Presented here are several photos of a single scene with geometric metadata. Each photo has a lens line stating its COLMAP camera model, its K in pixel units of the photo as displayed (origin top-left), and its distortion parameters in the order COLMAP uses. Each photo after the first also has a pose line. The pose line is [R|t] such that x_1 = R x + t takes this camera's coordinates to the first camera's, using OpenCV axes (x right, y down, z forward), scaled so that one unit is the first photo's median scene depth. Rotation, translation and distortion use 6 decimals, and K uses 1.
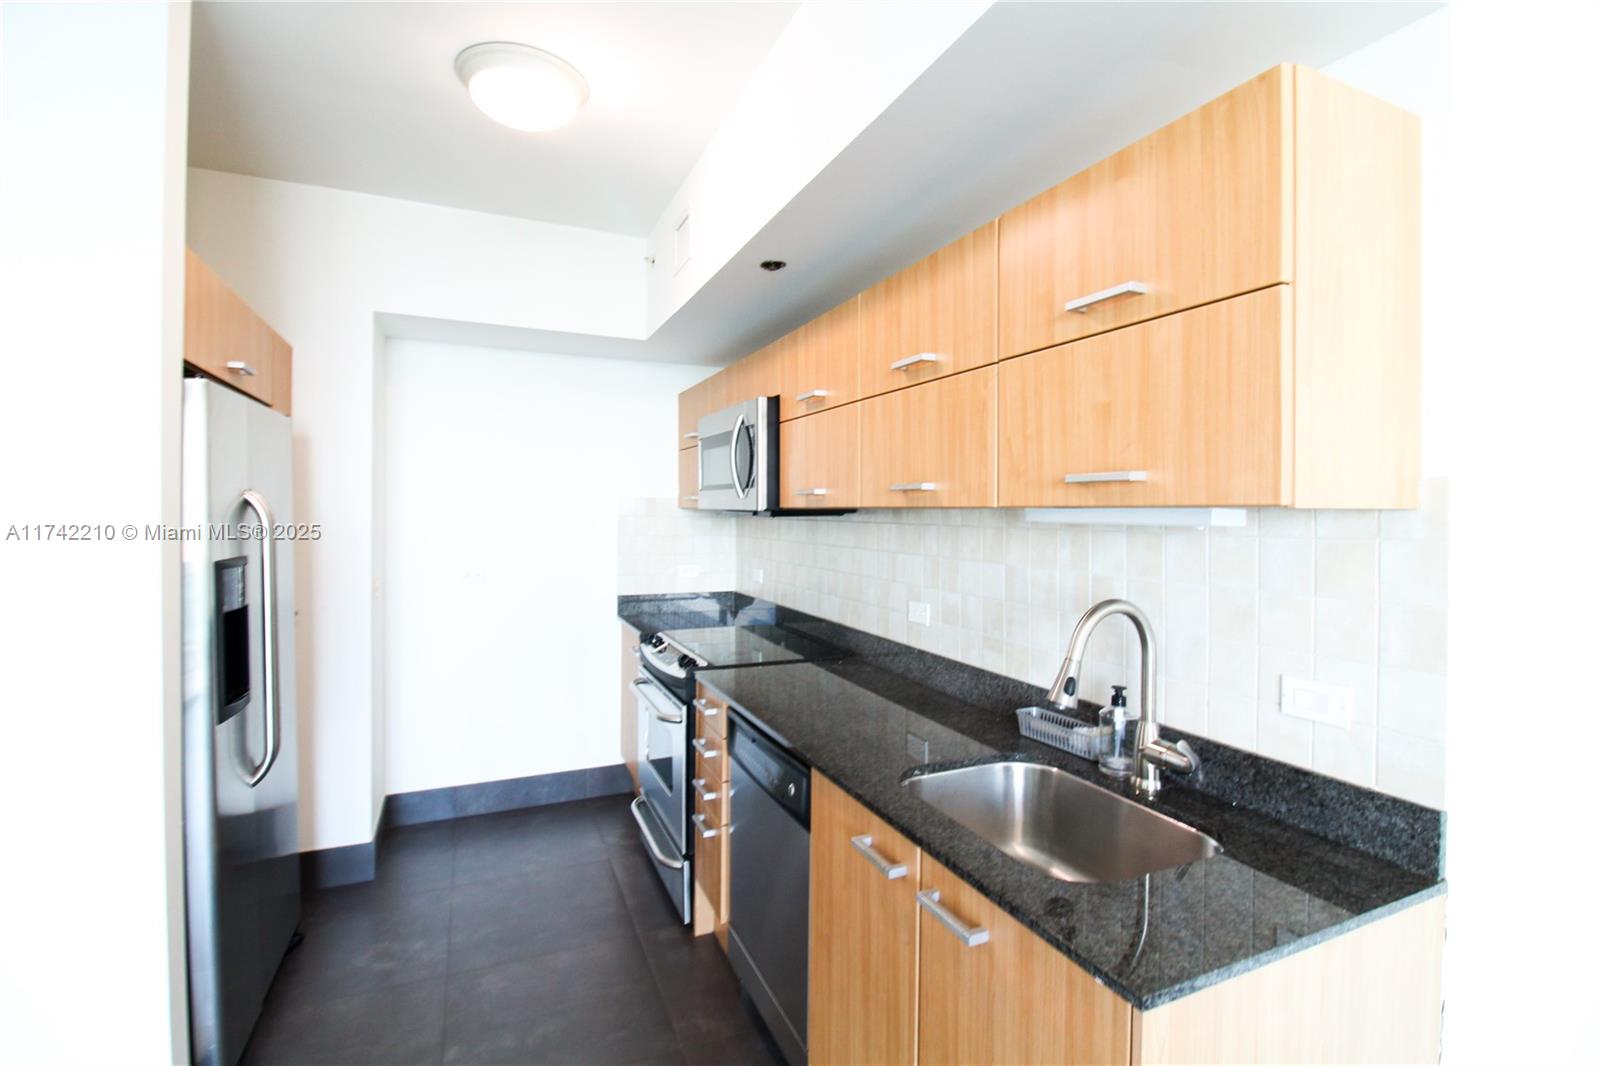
lens RADIAL K [[742.4, 0, 800.0], [0, 742.4, 533.0], [0, 0, 1]] dist [0.000711, 0.000026]
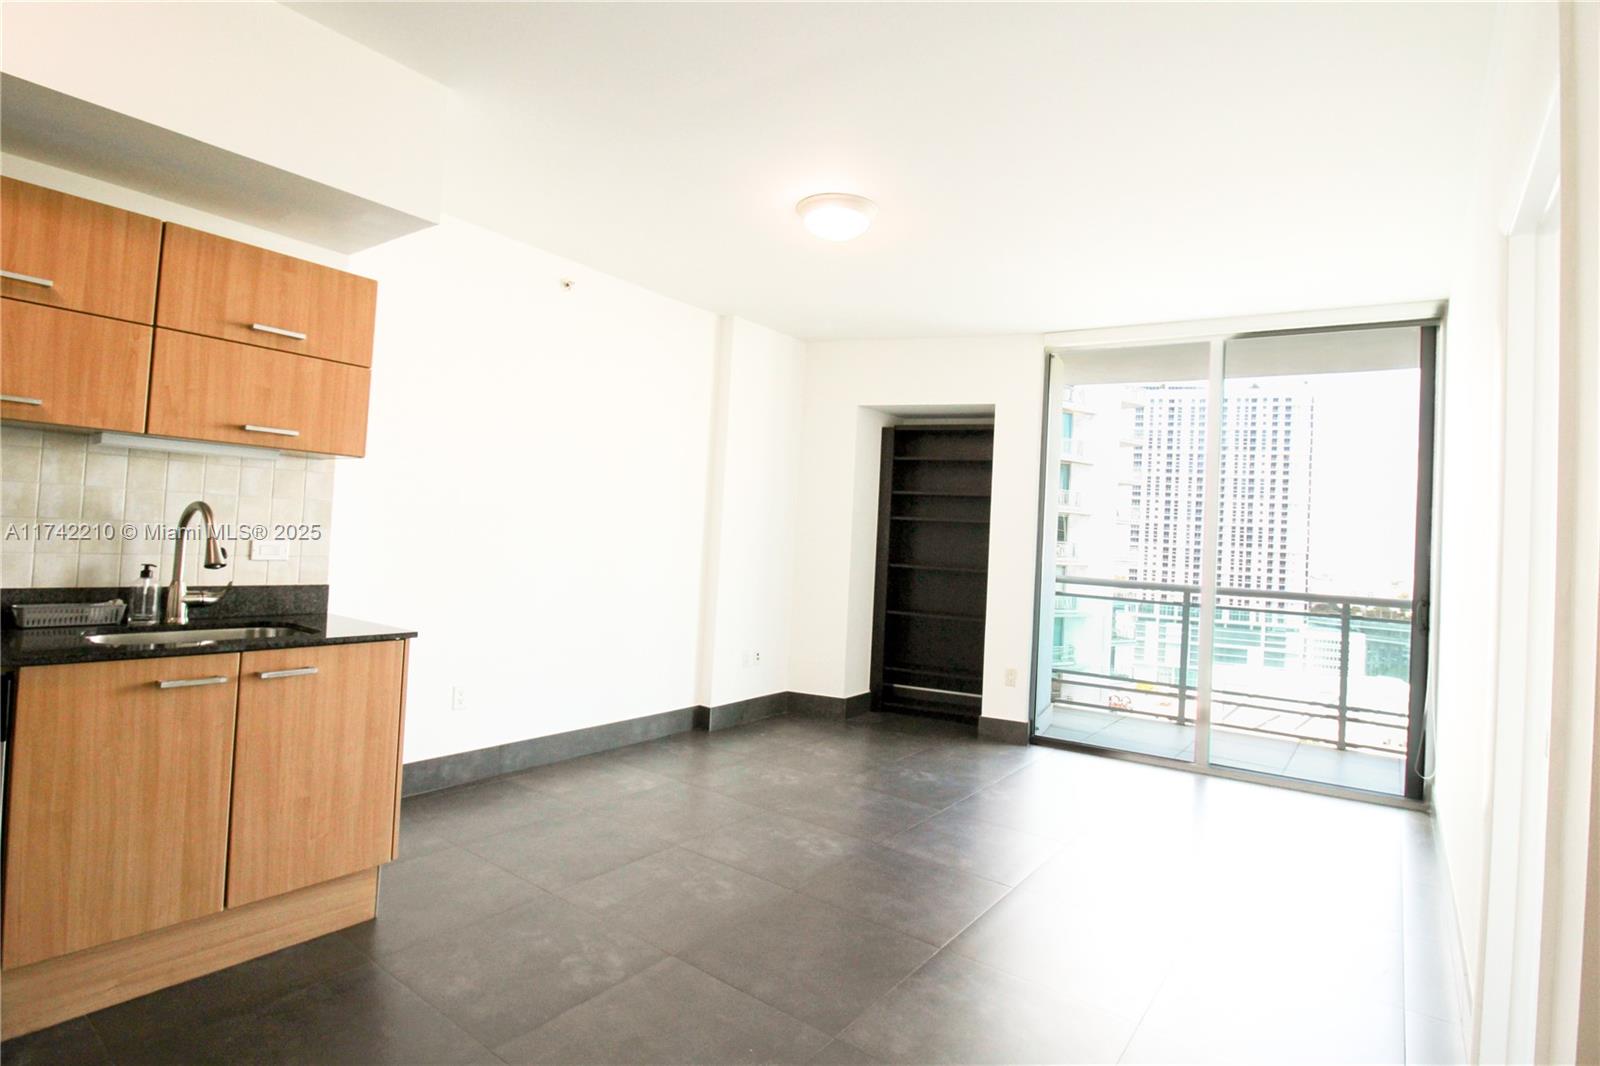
lens RADIAL K [[789.1, 0, 800.2], [0, 789.1, 506.1], [0, 0, 1]] dist [-0.001935, -0.000524]
pose [[-0.491009, 0.001068, 0.871154, -0.950719], [-0.030573, 0.999362, -0.018456, 0.053234], [-0.870618, -0.035696, -0.490663, 0.410716]]
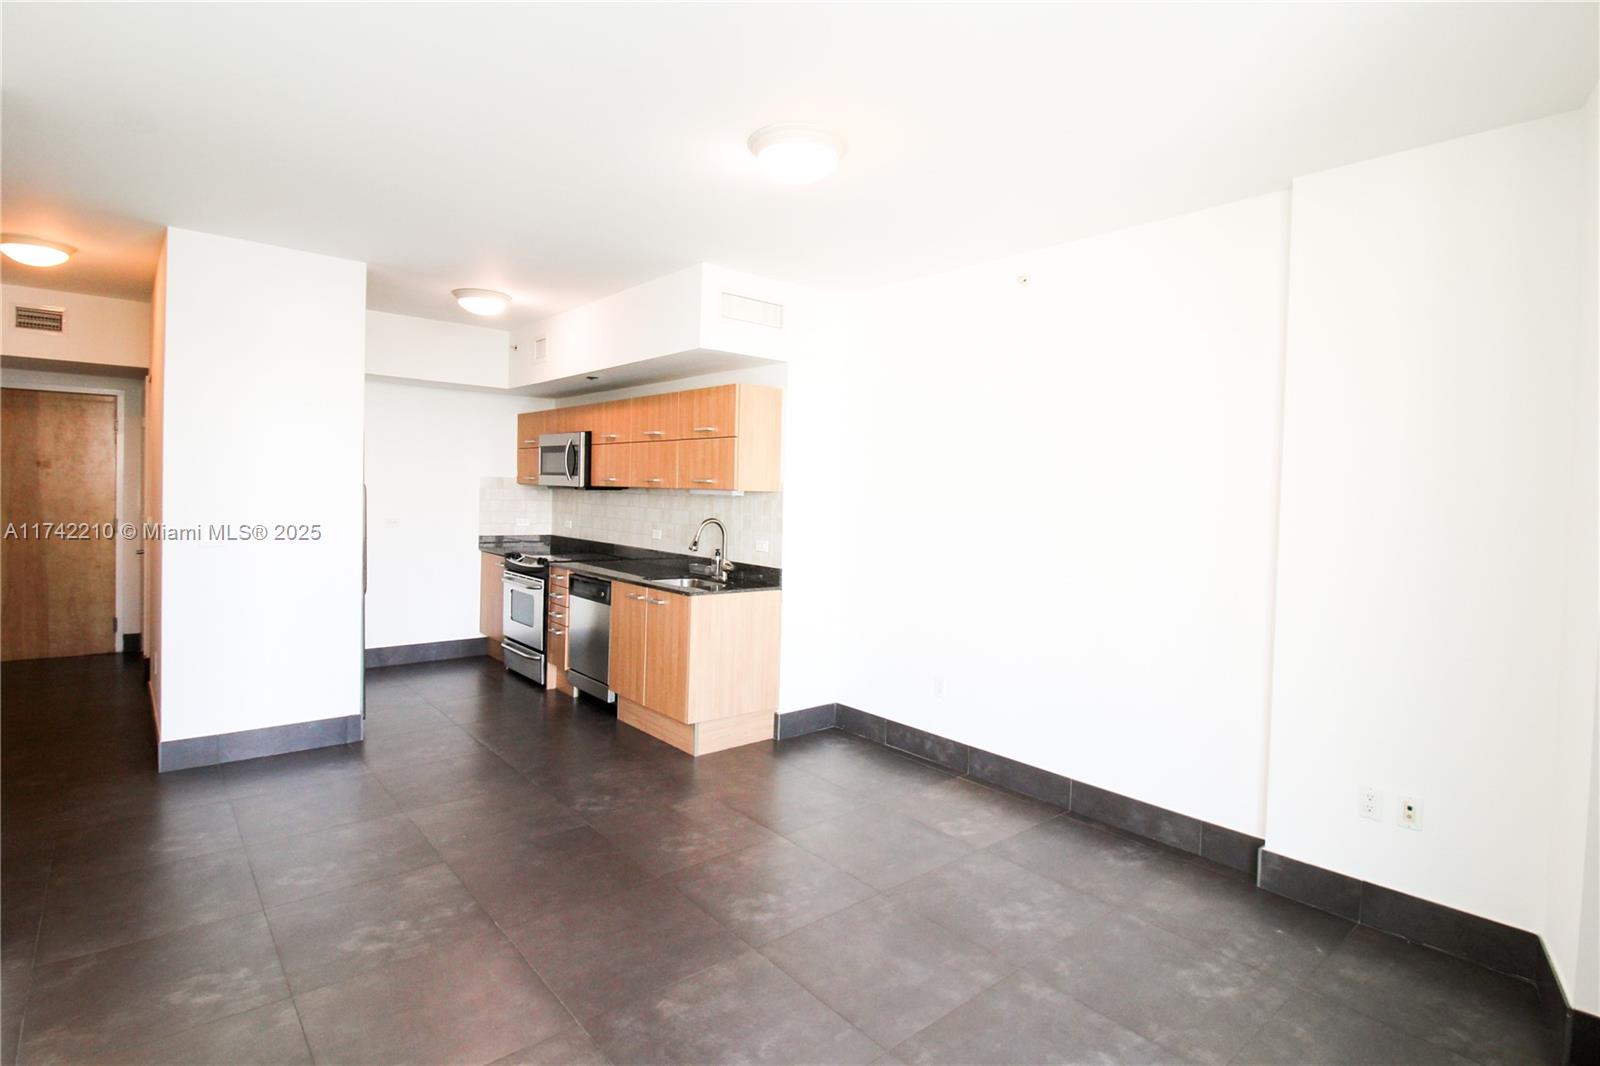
lens RADIAL K [[789.1, 0, 800.2], [0, 789.1, 506.1], [0, 0, 1]] dist [-0.001935, -0.000524]
pose [[0.956505, 0.015557, 0.291300, -0.114241], [-0.013762, 0.999872, -0.008213, 0.034023], [-0.291390, 0.003847, 0.956597, -1.341071]]
